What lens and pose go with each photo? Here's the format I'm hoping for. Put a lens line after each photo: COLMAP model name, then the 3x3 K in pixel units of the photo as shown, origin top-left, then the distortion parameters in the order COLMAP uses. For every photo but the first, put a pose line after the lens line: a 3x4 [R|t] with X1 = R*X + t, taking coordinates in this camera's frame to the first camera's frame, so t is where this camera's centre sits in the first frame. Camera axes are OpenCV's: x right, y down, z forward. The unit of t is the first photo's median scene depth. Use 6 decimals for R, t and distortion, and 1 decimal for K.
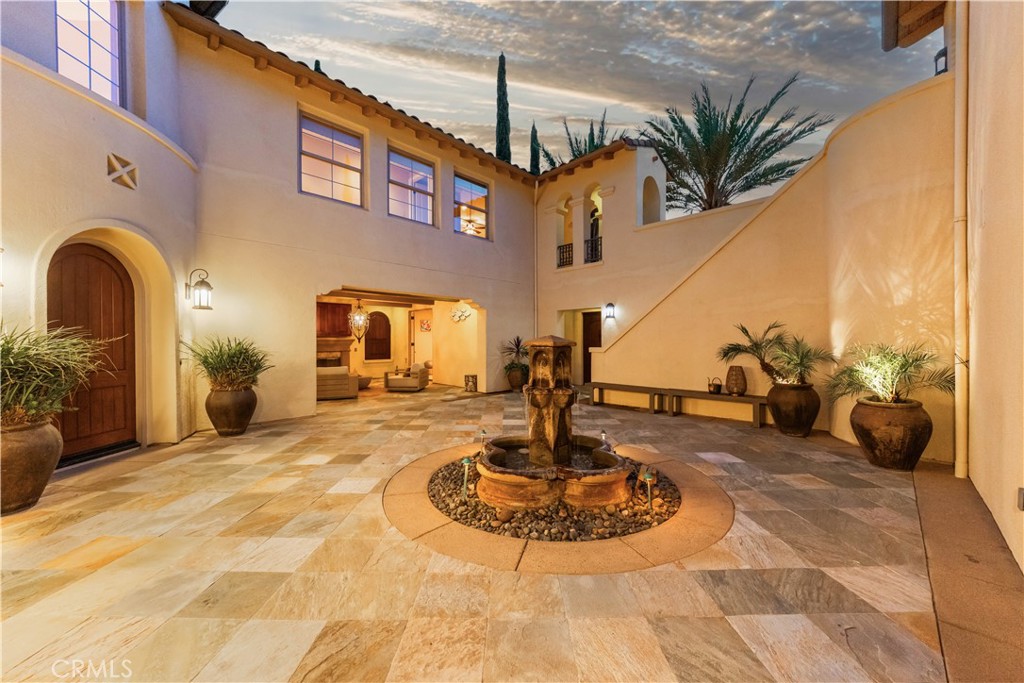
lens RADIAL K [[370.0, 0, 512.0], [0, 370.0, 341.5], [0, 0, 1]] dist [0.000541, 0.000011]
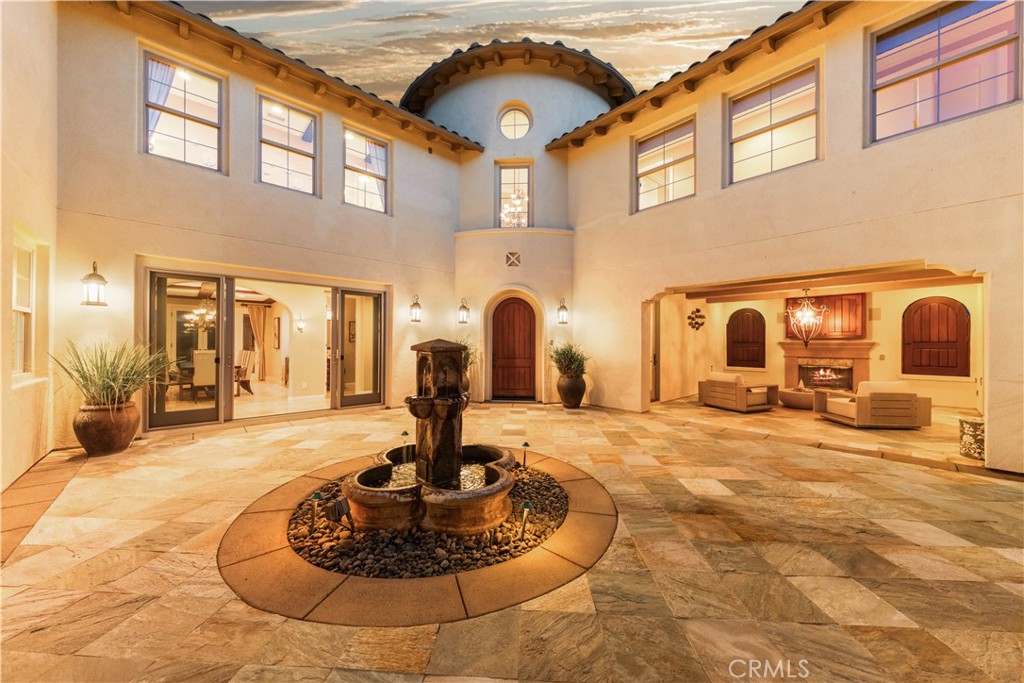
lens RADIAL K [[358.0, 0, 512.0], [0, 358.0, 341.5], [0, 0, 1]] dist [0.008119, -0.003052]
pose [[-0.041464, -0.001245, -0.999139, 0.807634], [-0.005049, 0.999987, -0.001036, -0.010059], [0.999127, 0.005002, -0.041470, 0.994038]]
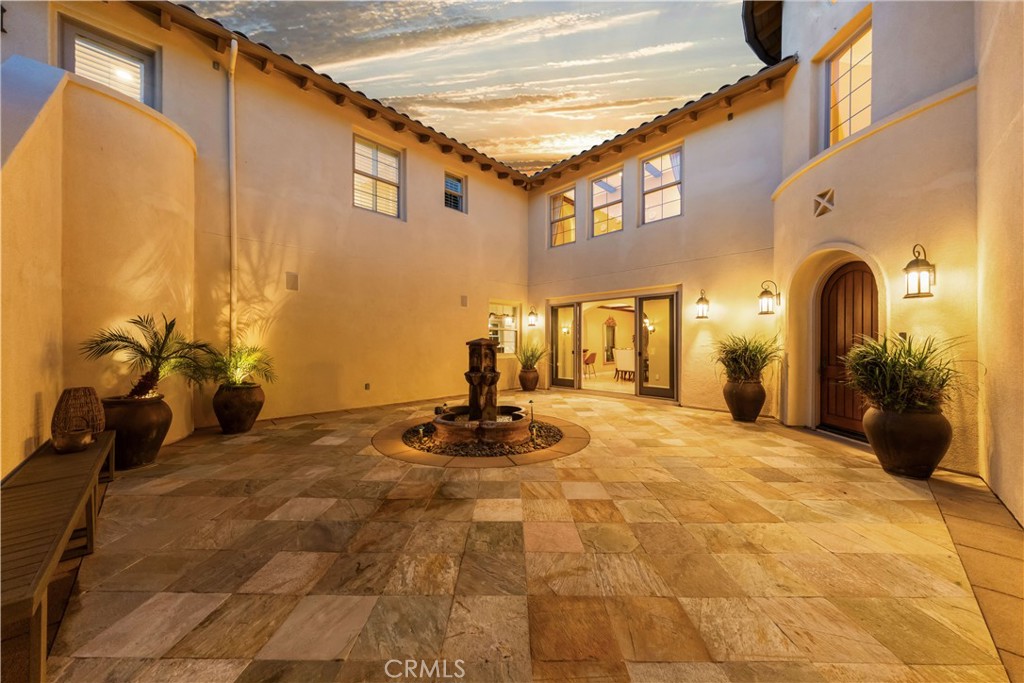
lens RADIAL K [[358.0, 0, 512.0], [0, 358.0, 341.5], [0, 0, 1]] dist [0.008119, -0.003052]
pose [[-0.999962, 0.002774, -0.008306, -0.001921], [0.002826, 0.999976, -0.006319, 0.006041], [0.008288, -0.006342, -0.999946, 2.014558]]
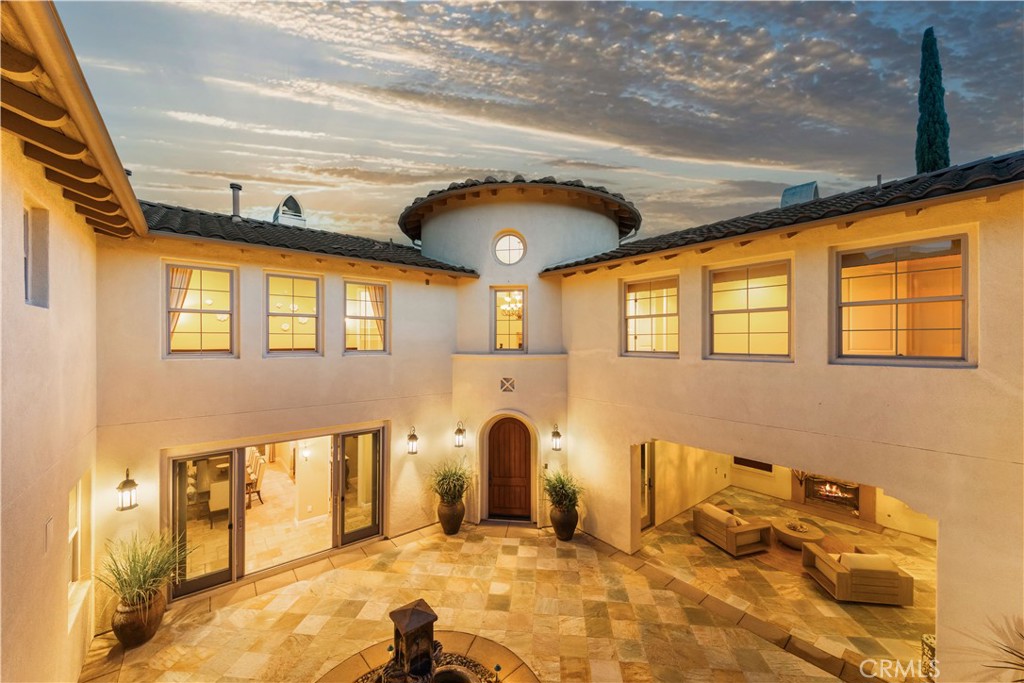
lens RADIAL K [[381.7, 0, 512.0], [0, 381.7, 341.5], [0, 0, 1]] dist [0.000024, -0.000254]
pose [[-0.094502, -0.000265, -0.995525, 0.953237], [-0.001512, 0.999999, -0.000123, -0.641189], [0.995523, 0.001494, -0.094503, 1.128717]]
